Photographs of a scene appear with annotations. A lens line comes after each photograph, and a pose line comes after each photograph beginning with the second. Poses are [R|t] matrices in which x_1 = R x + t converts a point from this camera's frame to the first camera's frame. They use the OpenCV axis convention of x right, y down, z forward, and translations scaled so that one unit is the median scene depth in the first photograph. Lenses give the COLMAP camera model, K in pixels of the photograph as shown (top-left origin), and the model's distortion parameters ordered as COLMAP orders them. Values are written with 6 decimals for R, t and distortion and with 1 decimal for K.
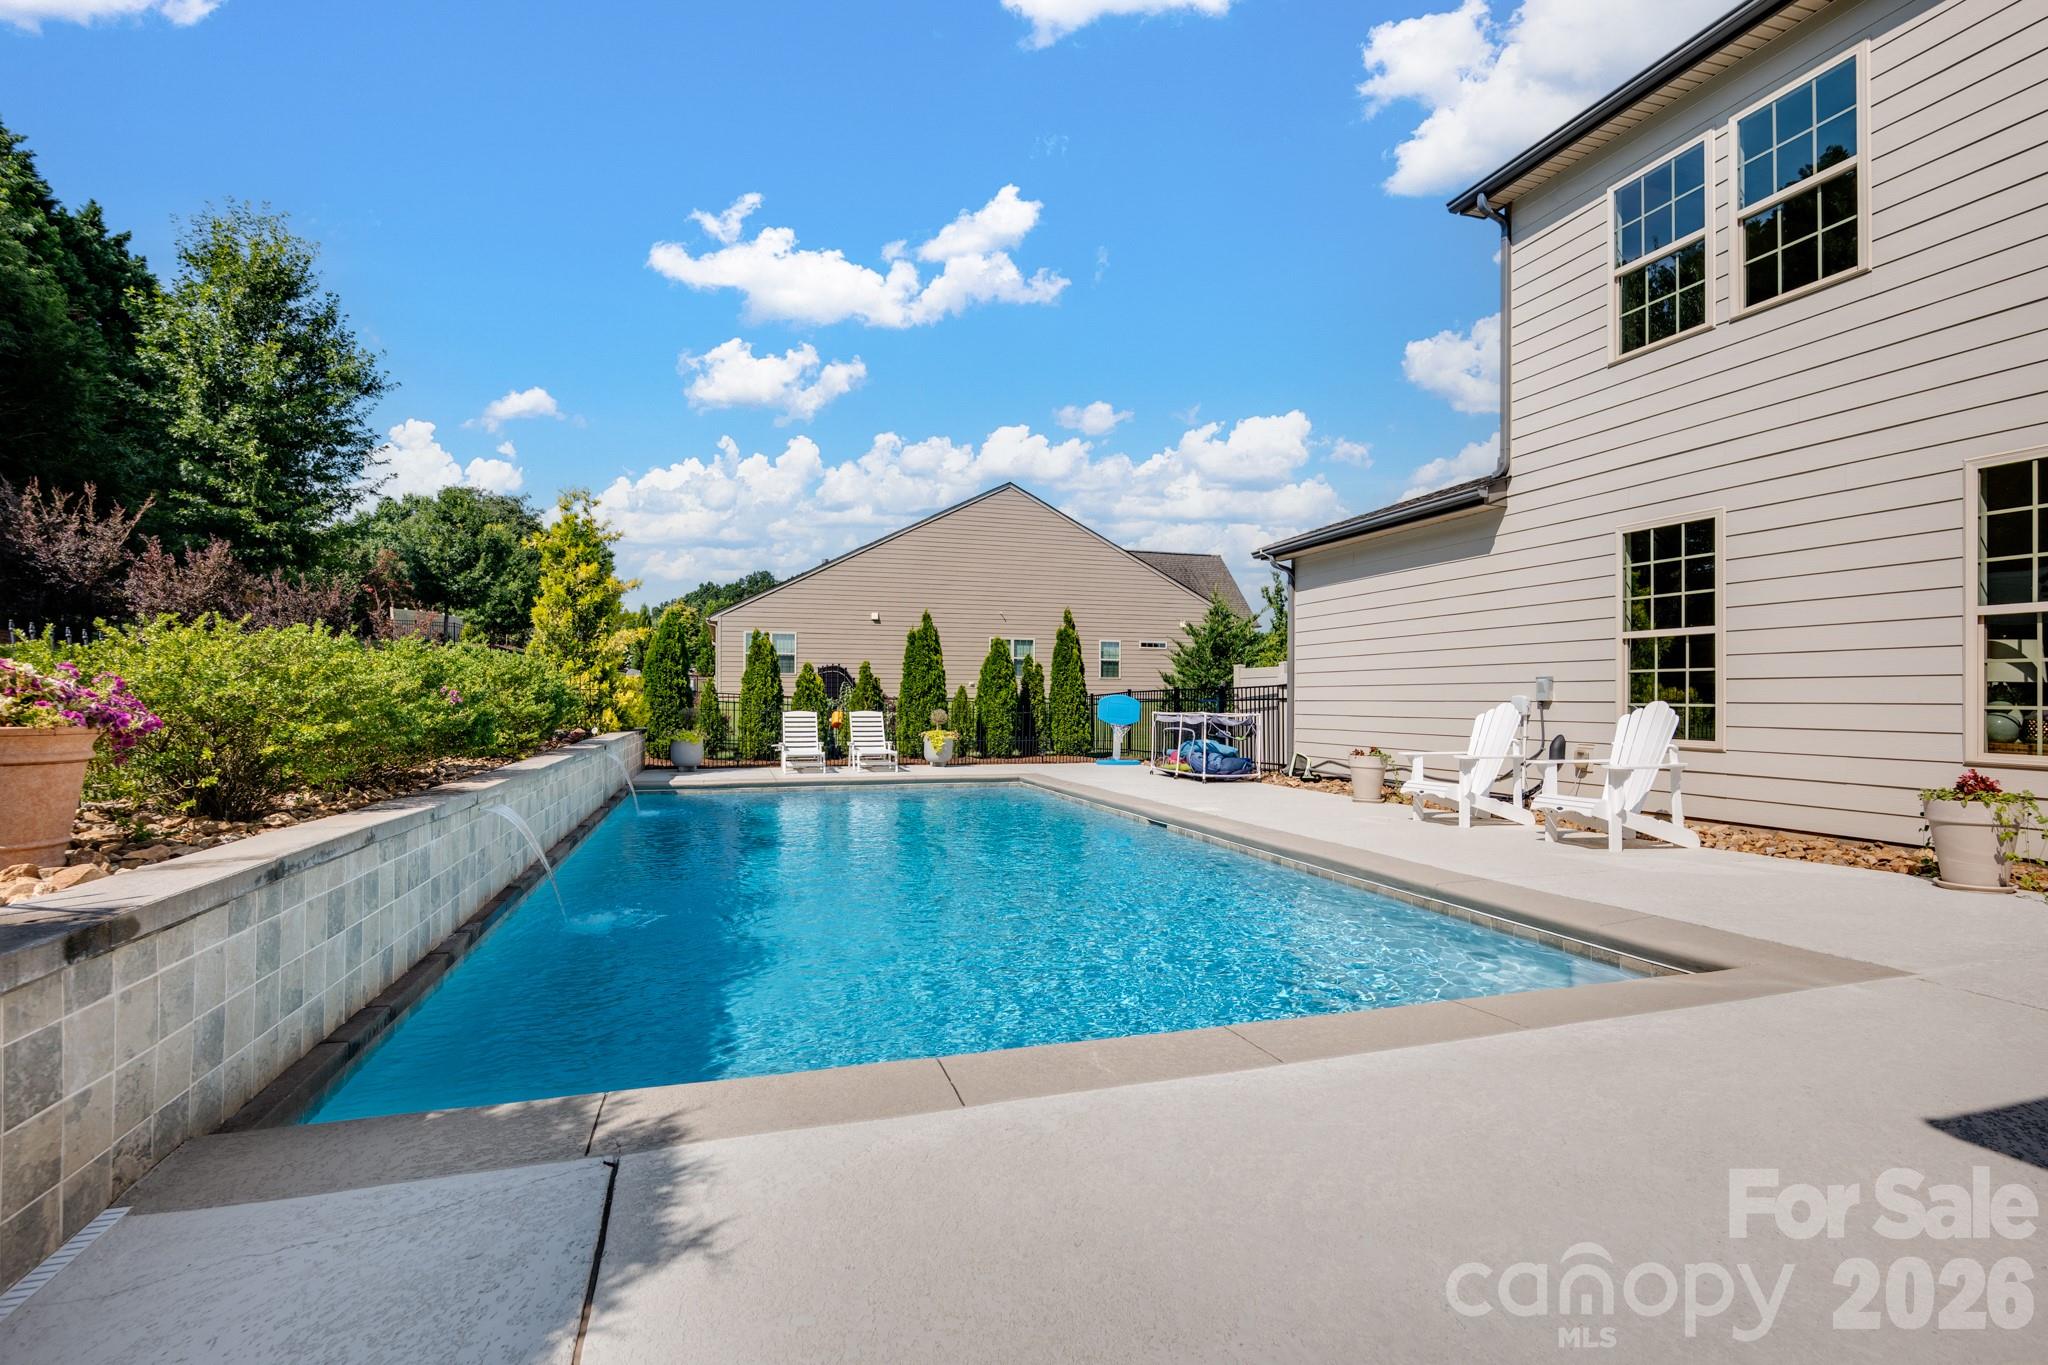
lens RADIAL K [[941.9, 0, 1024.0], [0, 941.9, 682.5], [0, 0, 1]] dist [-0.000982, -0.000283]
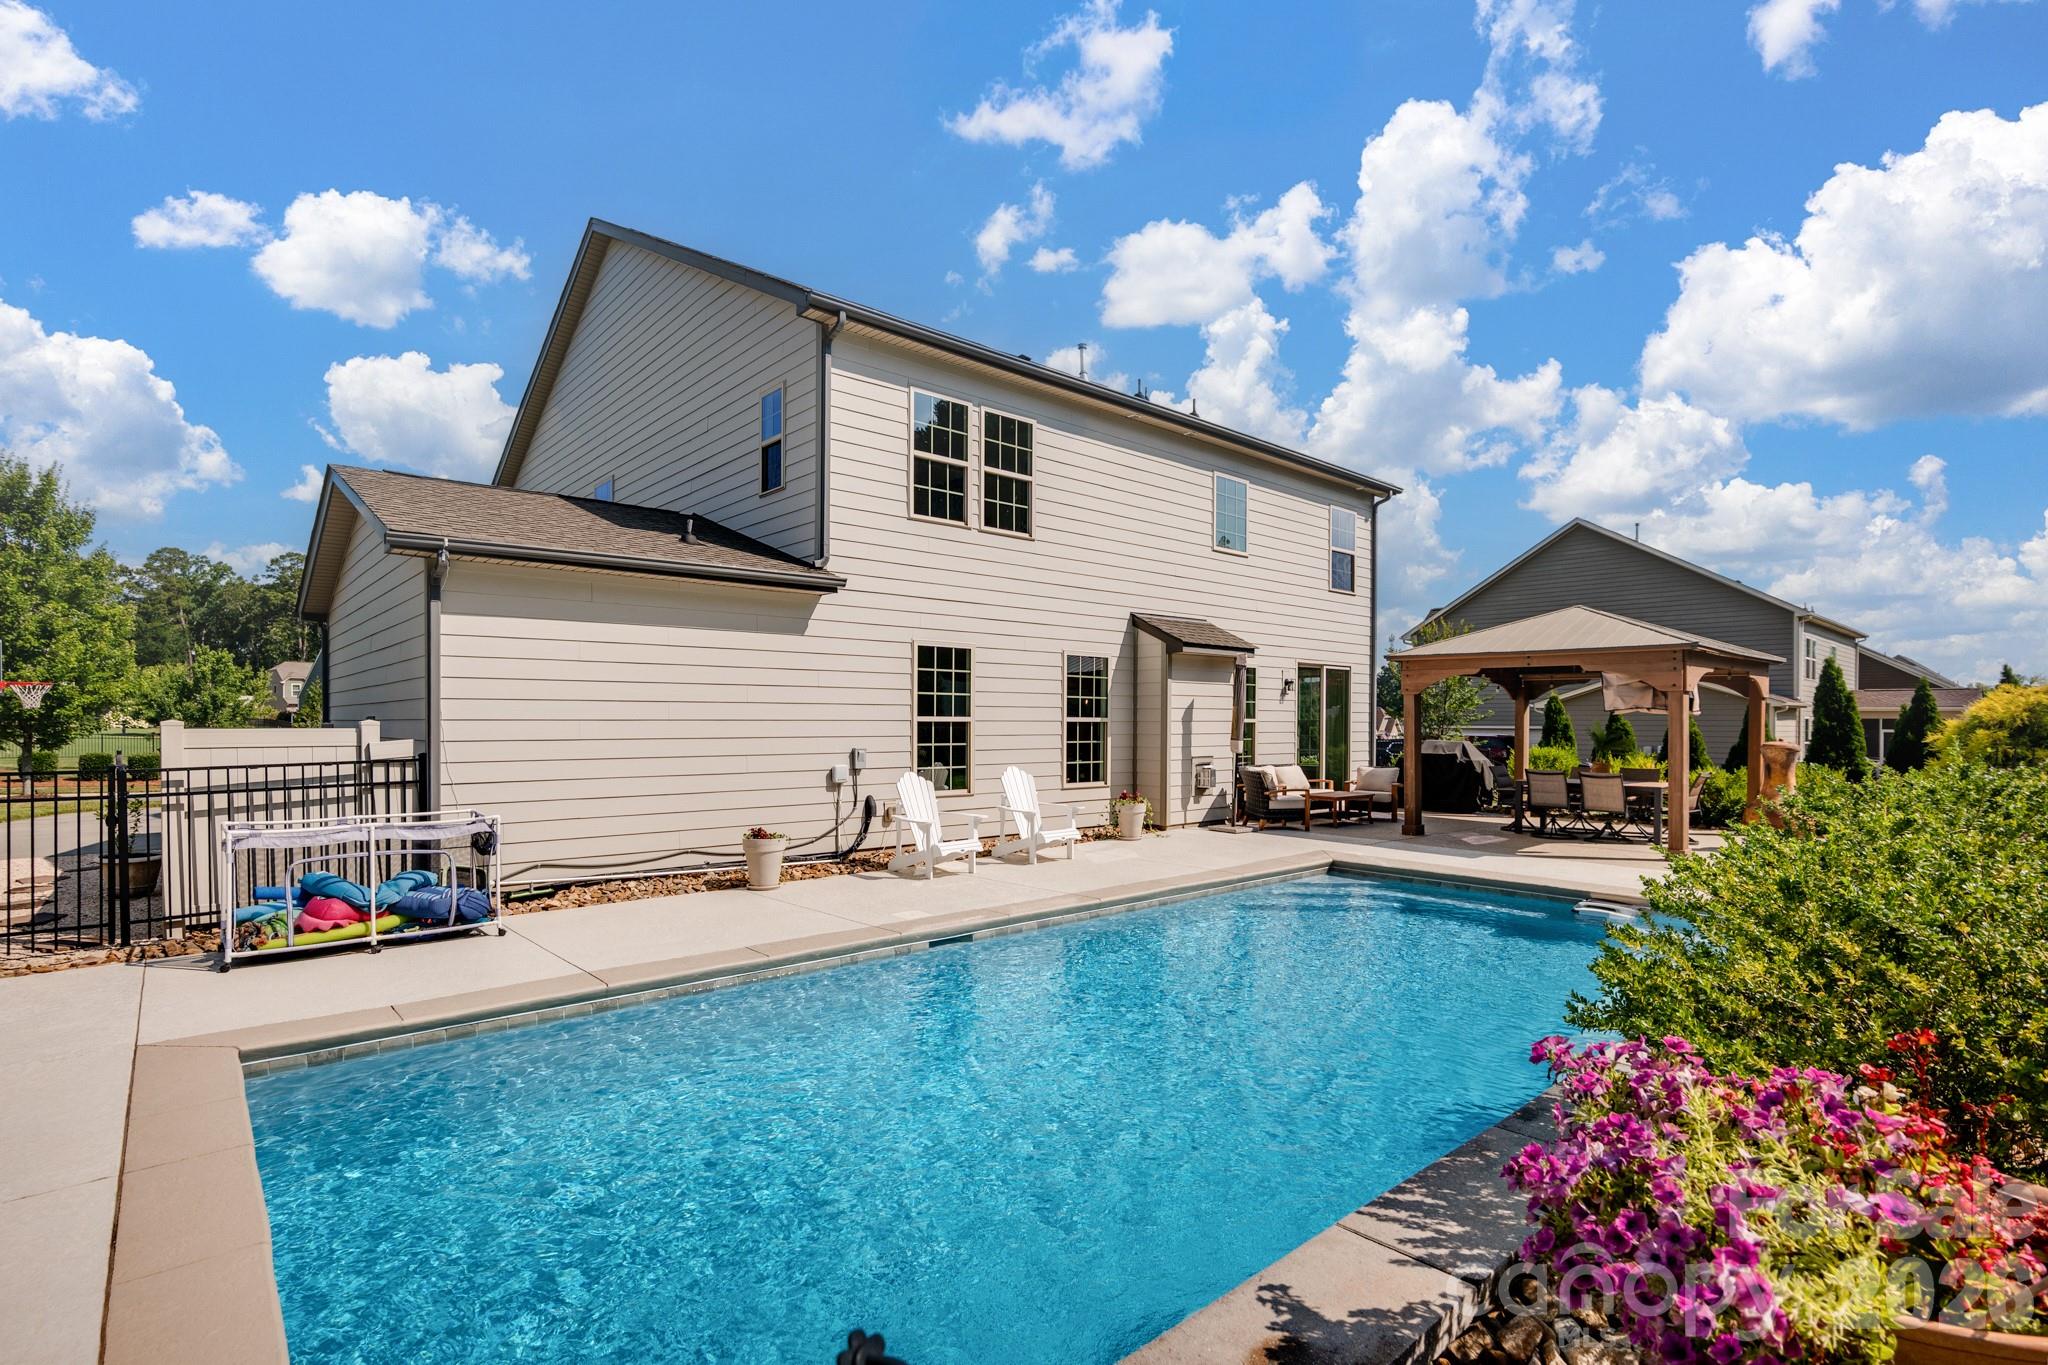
lens RADIAL K [[968.0, 0, 1026.2], [0, 968.0, 727.3], [0, 0, 1]] dist [-0.000424, -0.000061]
pose [[-0.393927, -0.010485, 0.919082, -0.788514], [-0.018434, 0.999824, 0.003506, -0.048710], [-0.918957, -0.015561, -0.394051, 1.514417]]
